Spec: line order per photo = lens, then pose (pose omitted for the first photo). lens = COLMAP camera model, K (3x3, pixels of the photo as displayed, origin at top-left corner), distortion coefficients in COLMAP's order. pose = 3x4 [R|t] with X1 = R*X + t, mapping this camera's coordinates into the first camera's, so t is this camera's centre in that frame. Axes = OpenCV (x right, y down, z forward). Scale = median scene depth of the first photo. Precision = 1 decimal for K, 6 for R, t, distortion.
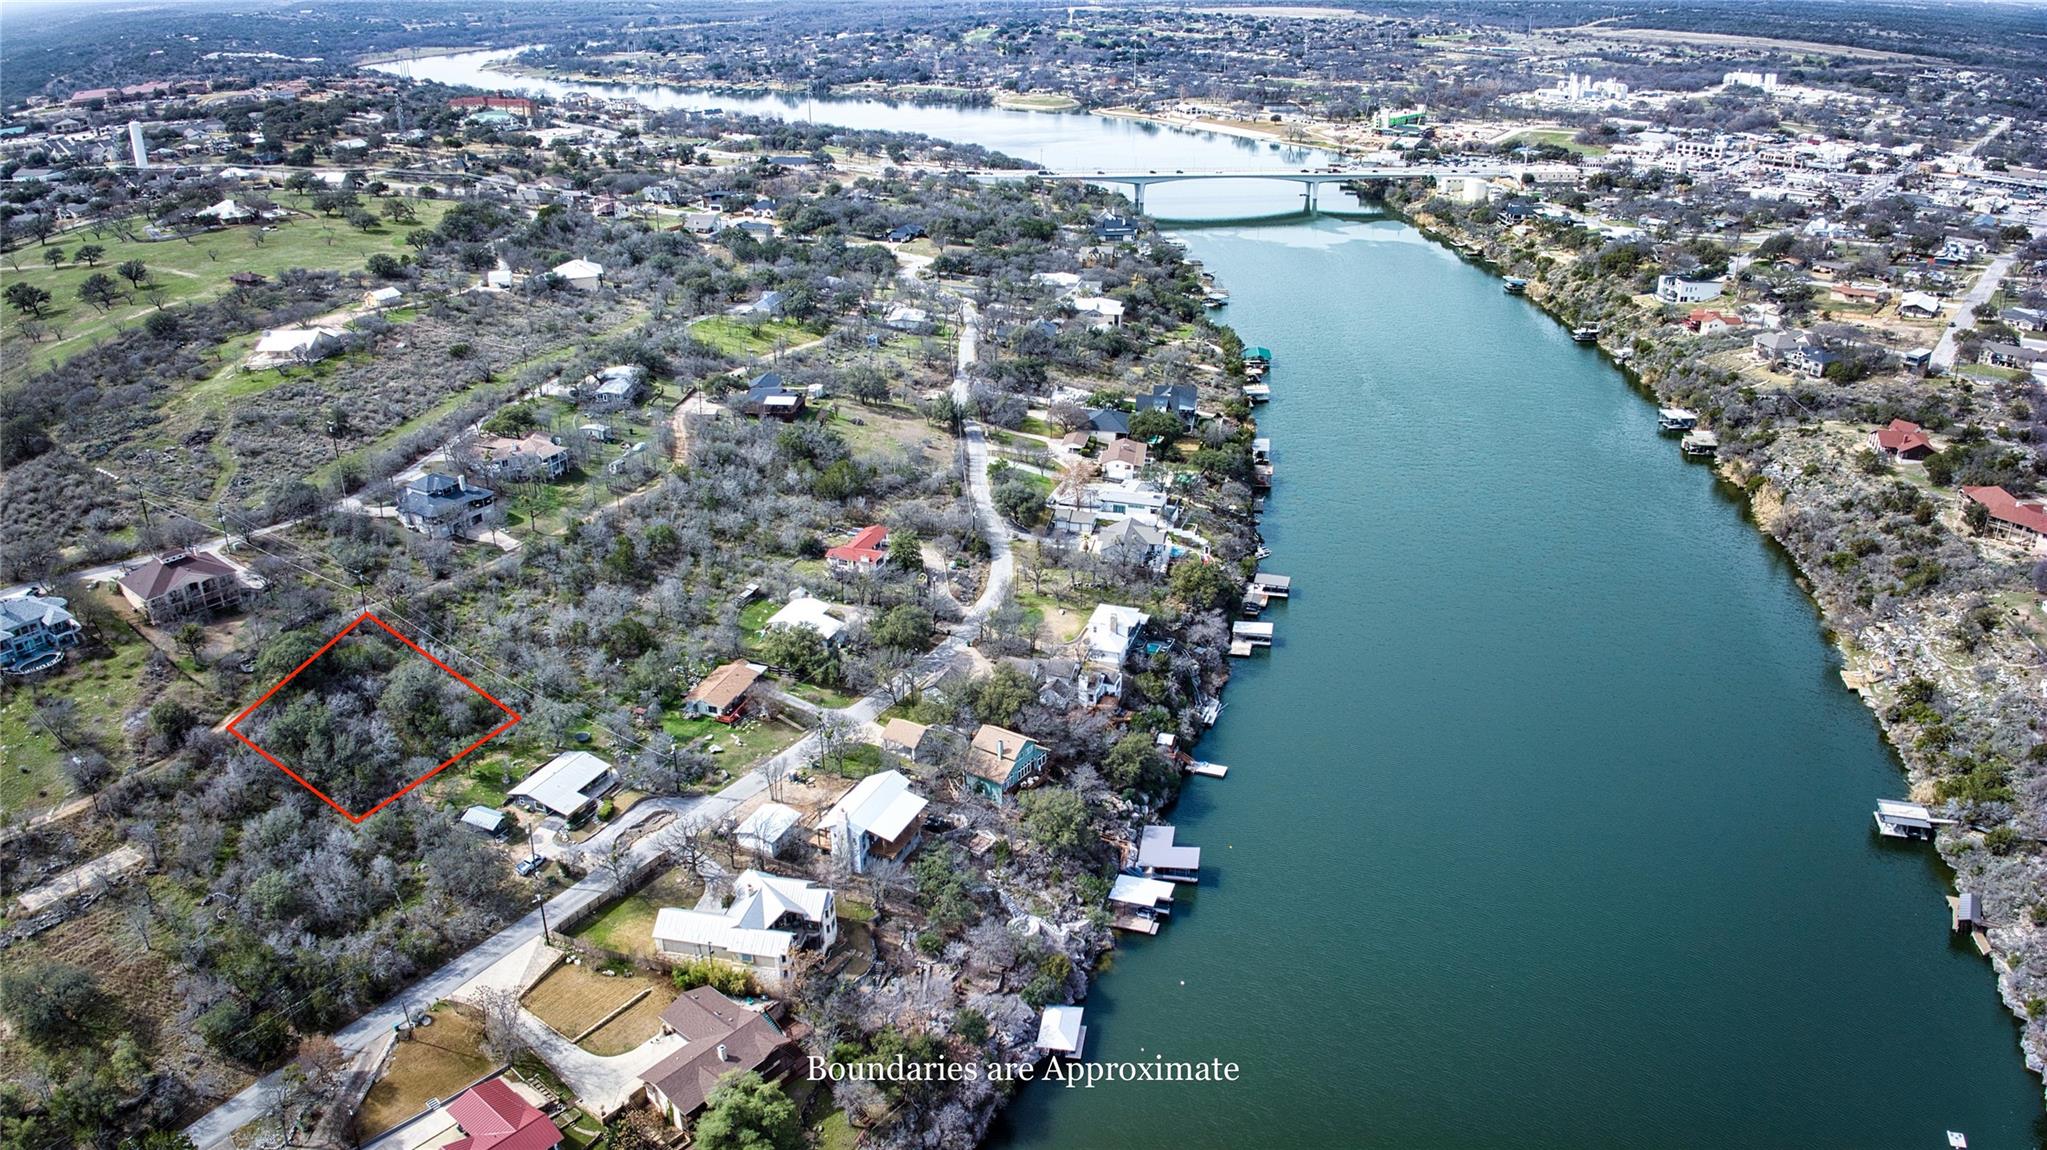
lens RADIAL K [[1436.6, 0, 1023.5], [0, 1436.6, 575.0], [0, 0, 1]] dist [-0.105196, -0.012492]
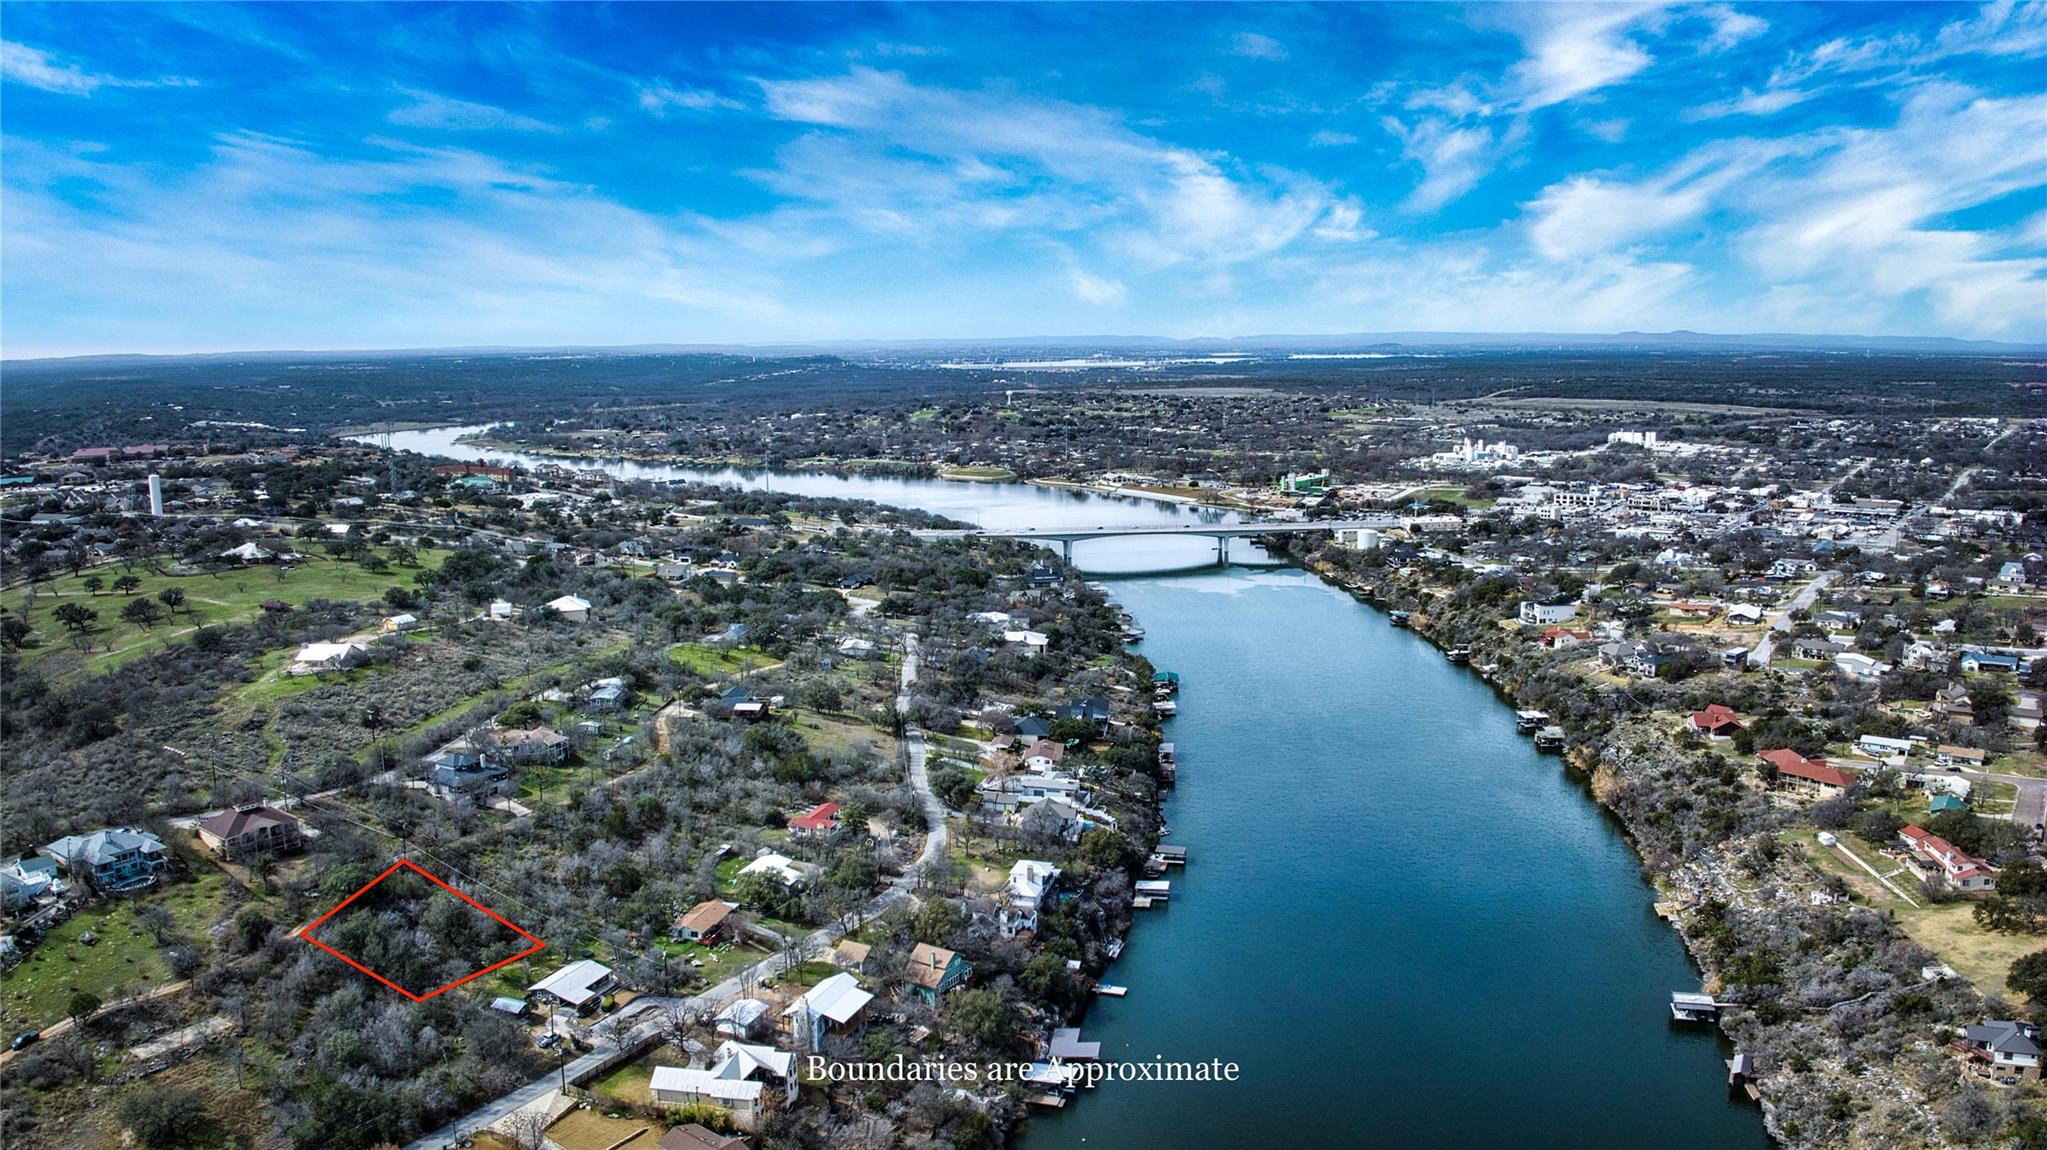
lens RADIAL K [[1436.6, 0, 1023.5], [0, 1436.6, 575.0], [0, 0, 1]] dist [-0.105196, -0.012492]
pose [[0.999237, -0.009434, 0.037888, 0.012641], [0.018681, 0.967614, -0.251743, 0.079261], [-0.034286, 0.252259, 0.967052, -0.179336]]
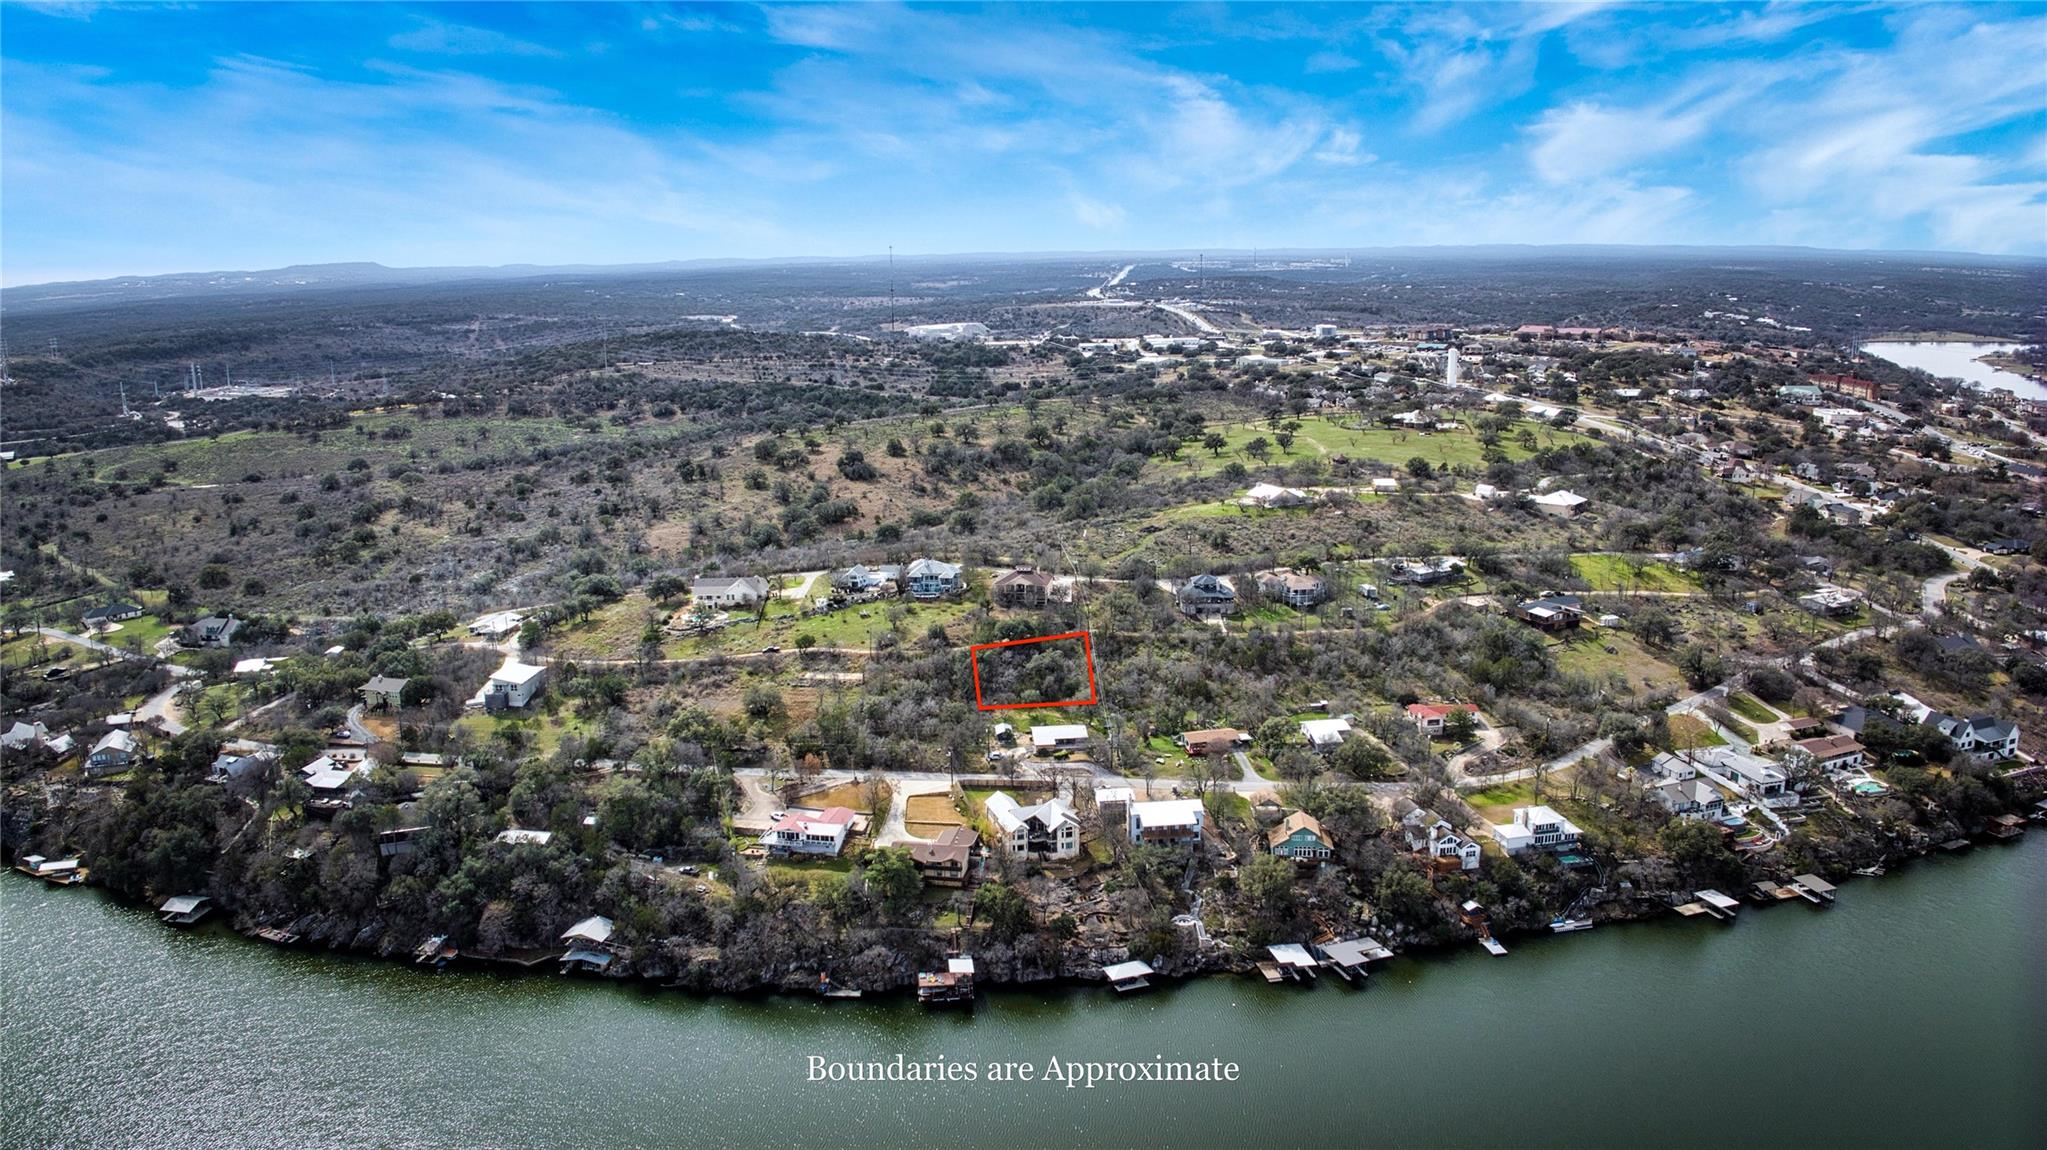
lens RADIAL K [[1436.6, 0, 1023.5], [0, 1436.6, 575.0], [0, 0, 1]] dist [-0.105196, -0.012492]
pose [[0.499859, 0.192976, -0.844335, 0.662895], [-0.343197, 0.939193, 0.011478, -0.019163], [0.795209, 0.284036, 0.535693, 0.028125]]
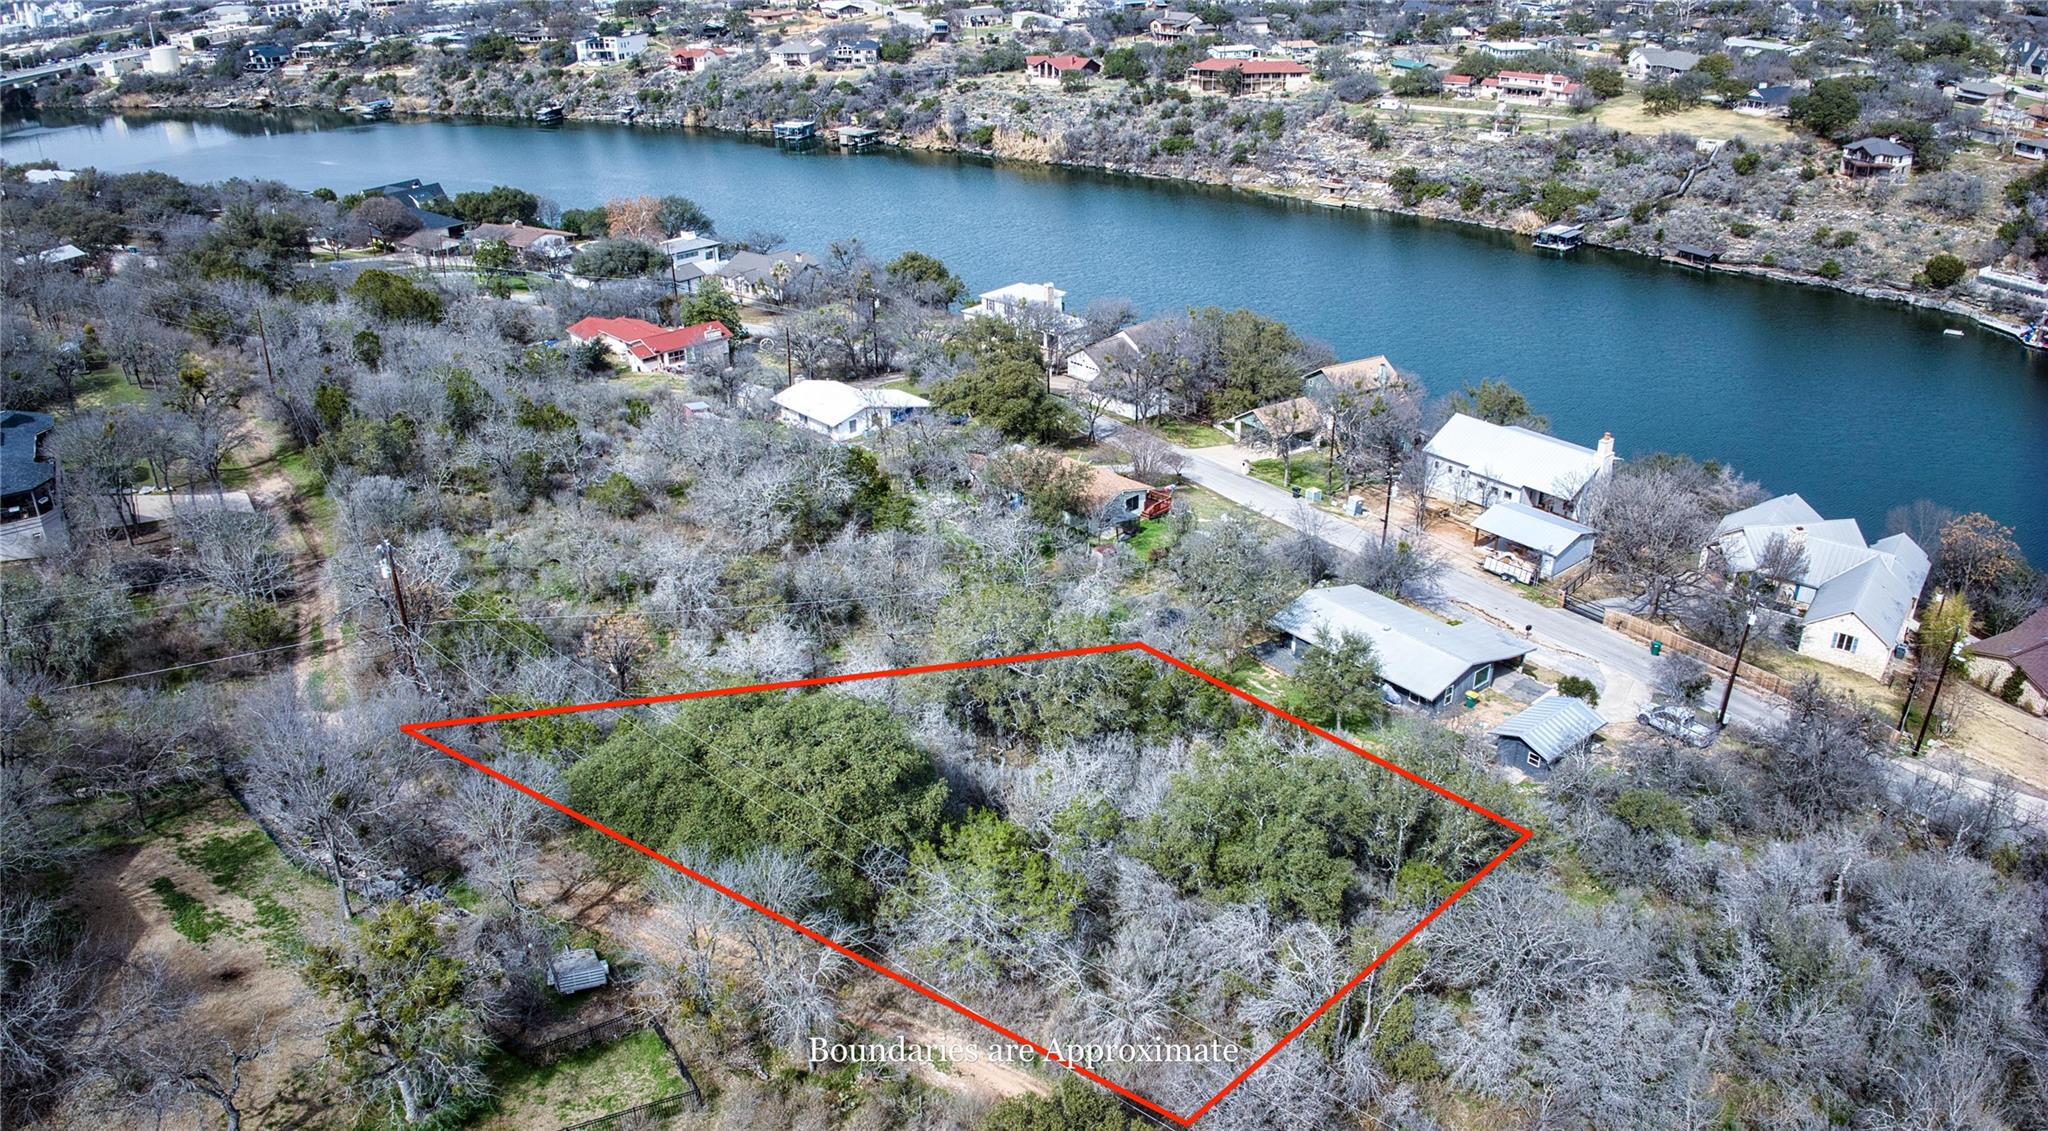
lens RADIAL K [[1444.8, 0, 1024.8], [0, 1444.8, 557.6], [0, 0, 1]] dist [-0.112935, -0.003964]
pose [[0.444395, -0.383350, 0.809664, -0.477280], [0.373049, 0.900910, 0.221799, -0.010254], [-0.814462, 0.203478, 0.543368, 0.562960]]
